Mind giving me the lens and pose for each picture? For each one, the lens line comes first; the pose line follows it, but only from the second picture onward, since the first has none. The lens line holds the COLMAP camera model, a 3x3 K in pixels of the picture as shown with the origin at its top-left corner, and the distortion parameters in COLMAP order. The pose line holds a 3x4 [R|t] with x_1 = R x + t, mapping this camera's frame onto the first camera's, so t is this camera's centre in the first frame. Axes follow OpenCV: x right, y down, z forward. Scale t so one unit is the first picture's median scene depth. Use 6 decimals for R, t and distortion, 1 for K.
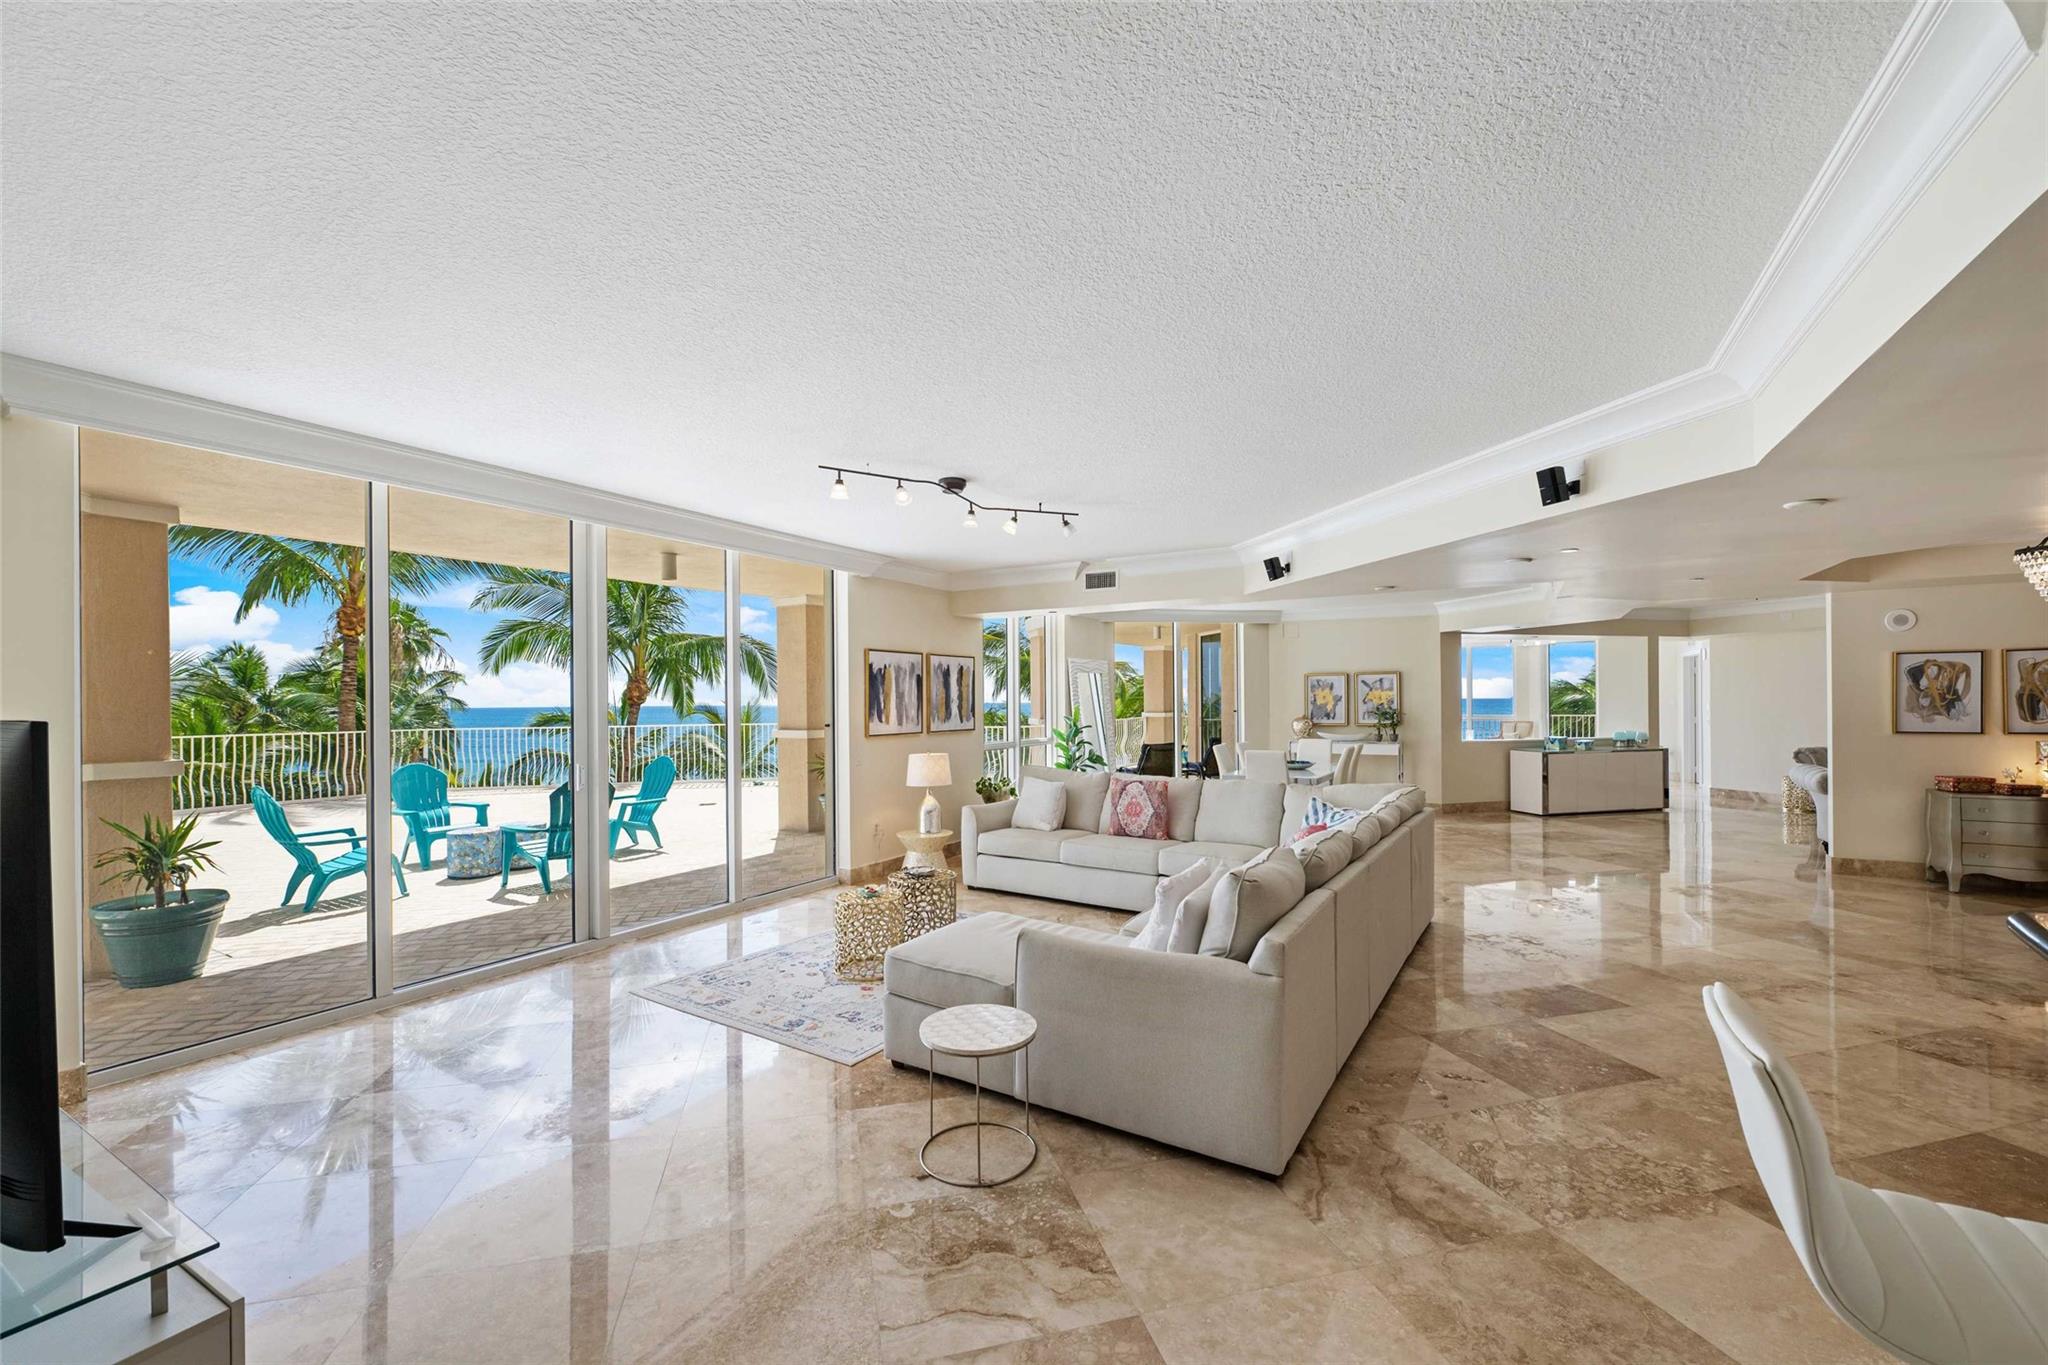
lens RADIAL K [[810.9, 0, 1019.0], [0, 810.9, 676.6], [0, 0, 1]] dist [-0.005989, -0.000105]
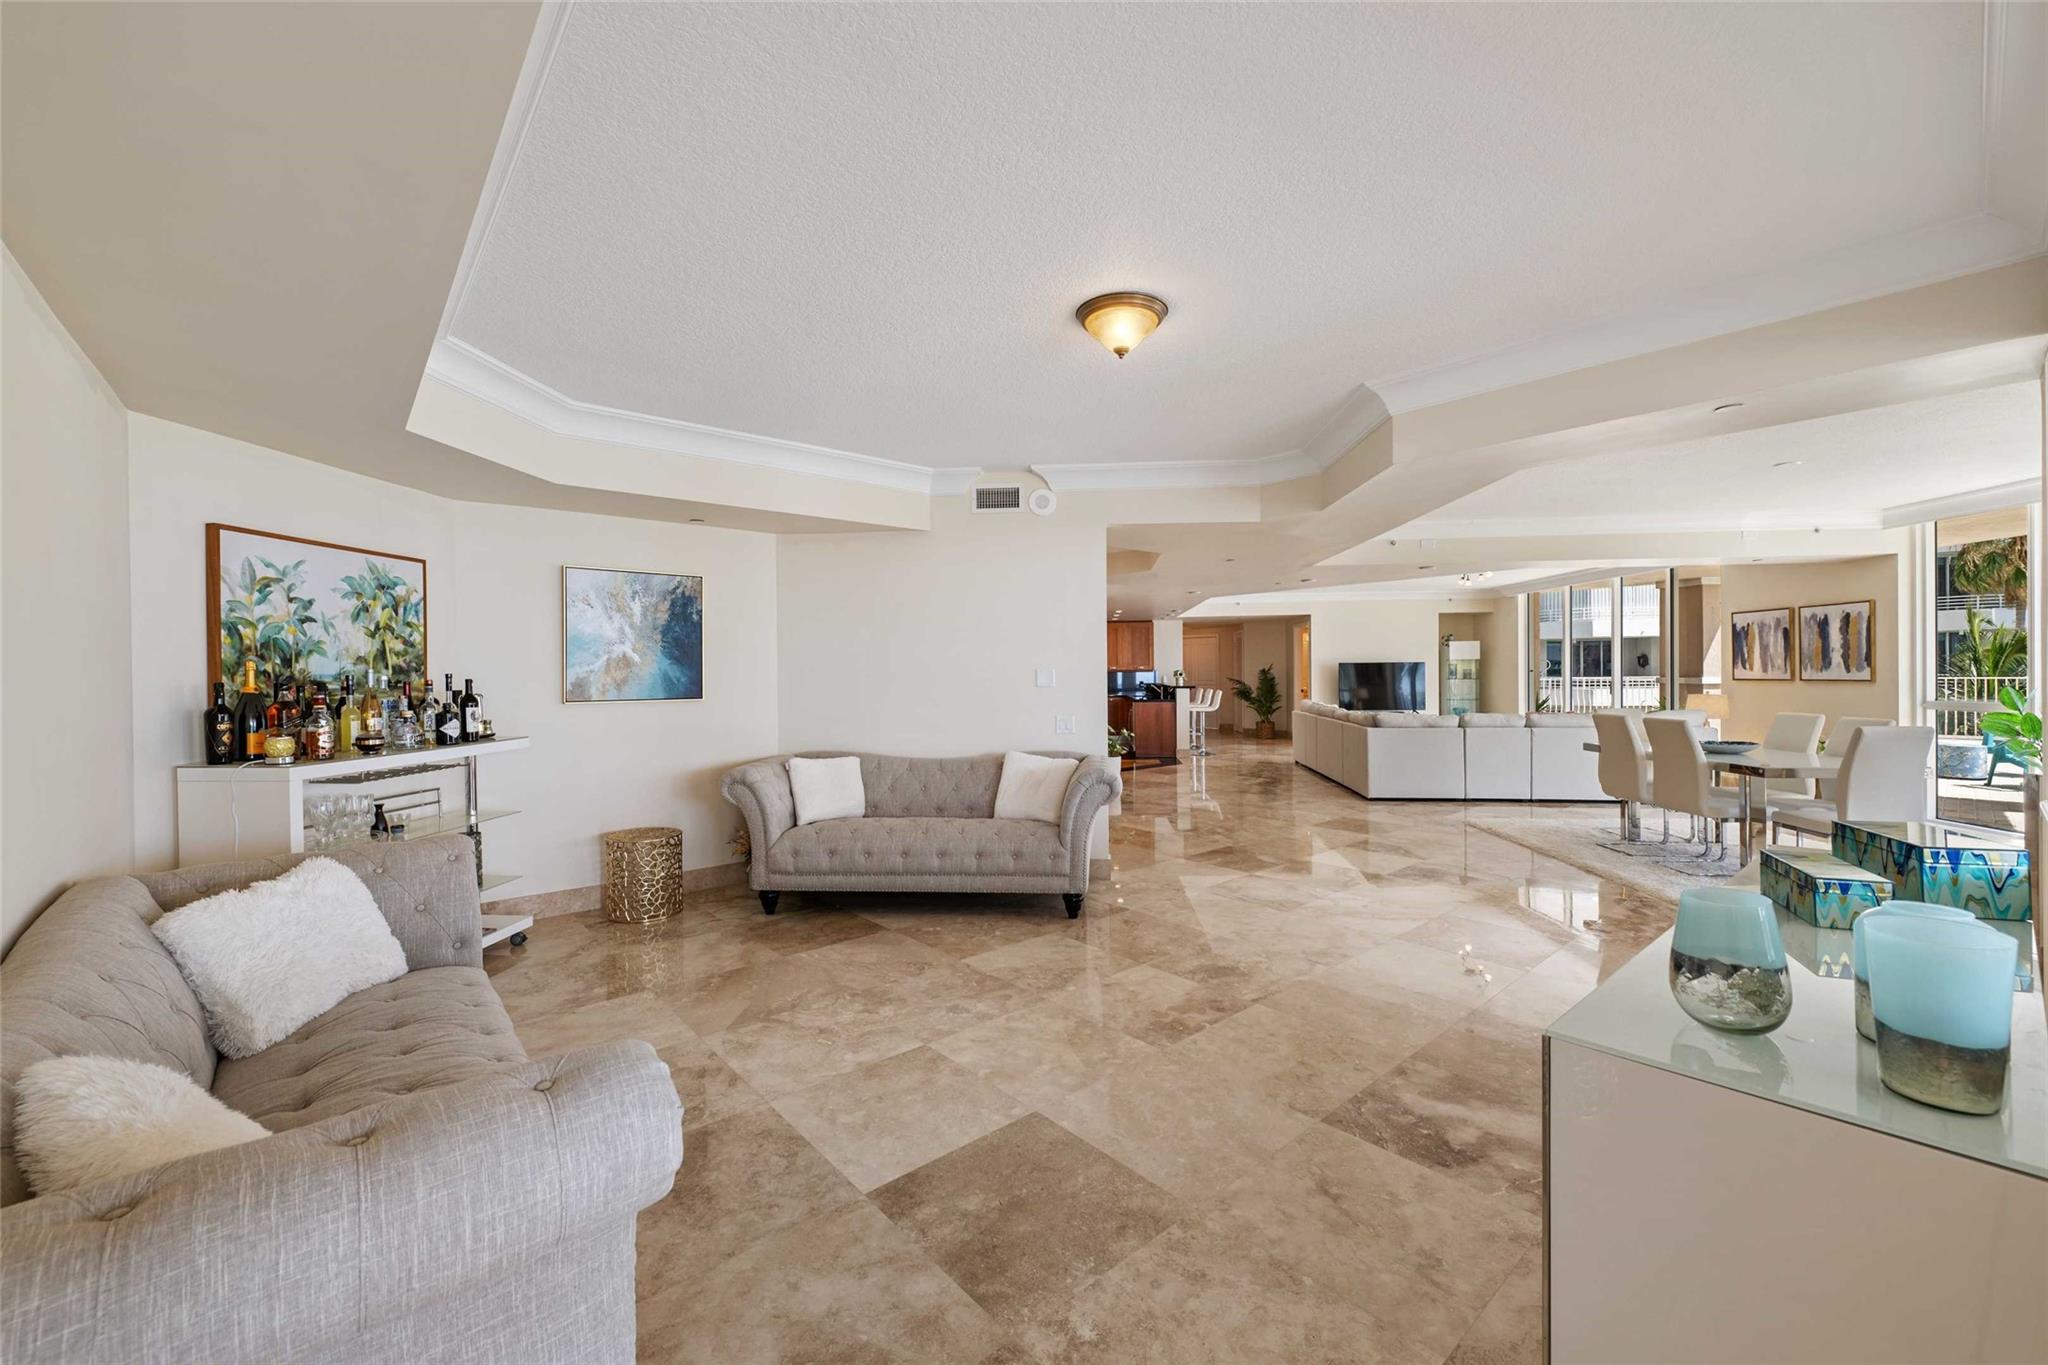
lens RADIAL K [[810.9, 0, 1019.0], [0, 810.9, 676.6], [0, 0, 1]] dist [-0.005989, -0.000105]
pose [[-0.891261, 0.026117, -0.452739, 1.340052], [0.039034, 0.999053, -0.019210, 0.045741], [0.451808, -0.034794, -0.891436, 1.532687]]
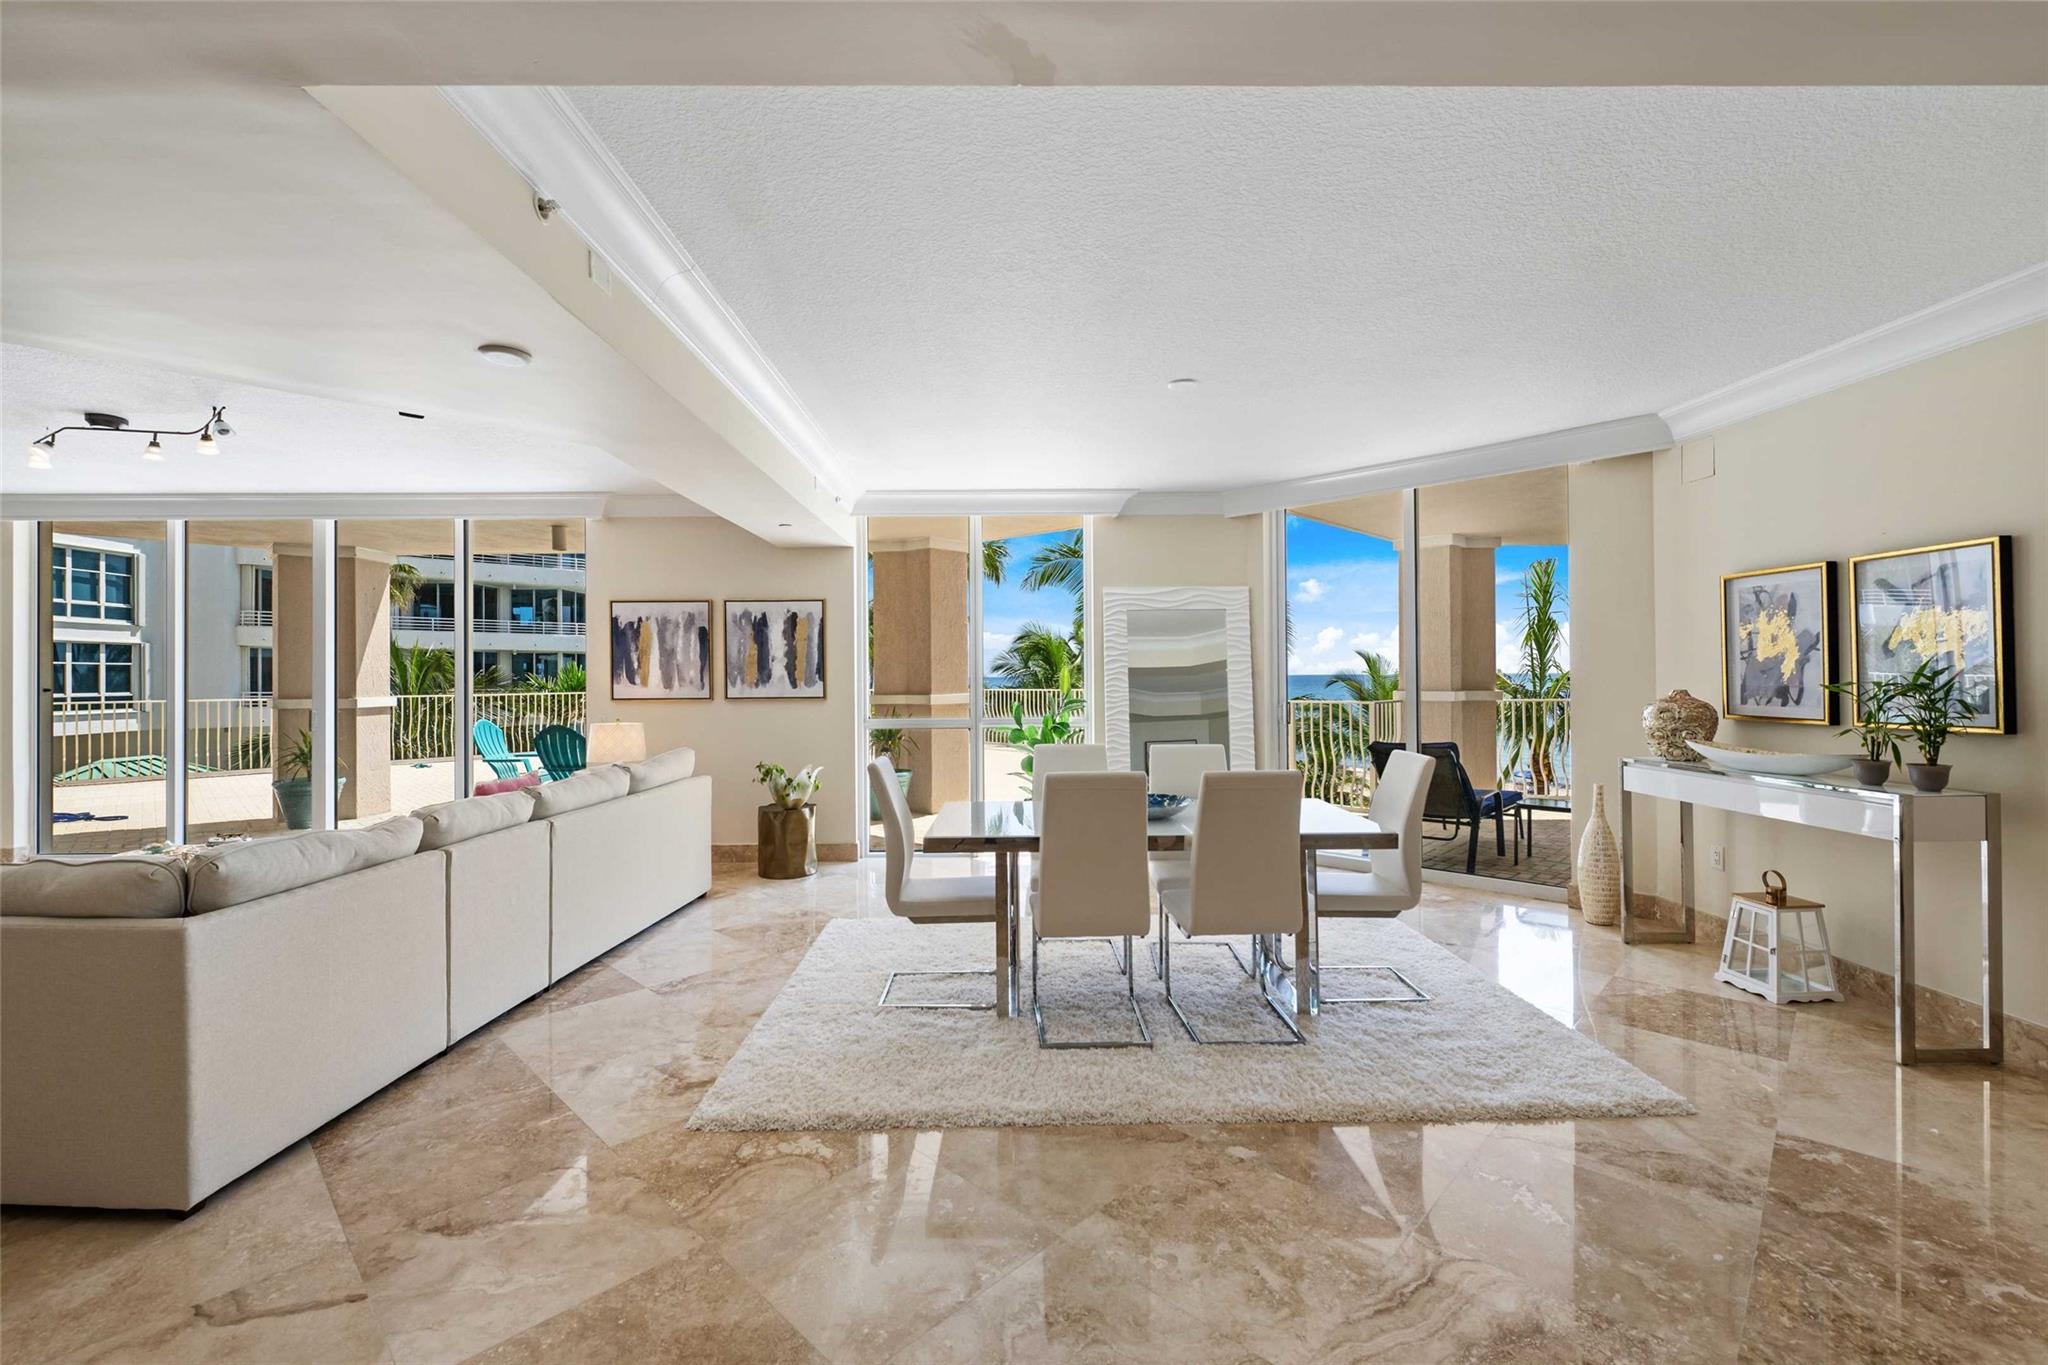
lens RADIAL K [[859.8, 0, 1021.9], [0, 859.8, 676.7], [0, 0, 1]] dist [-0.001978, 0.000059]
pose [[0.525983, 0.006890, -0.850467, 0.788066], [0.029143, 0.999234, 0.026119, 0.034568], [0.849995, -0.038523, 0.525380, 0.829712]]
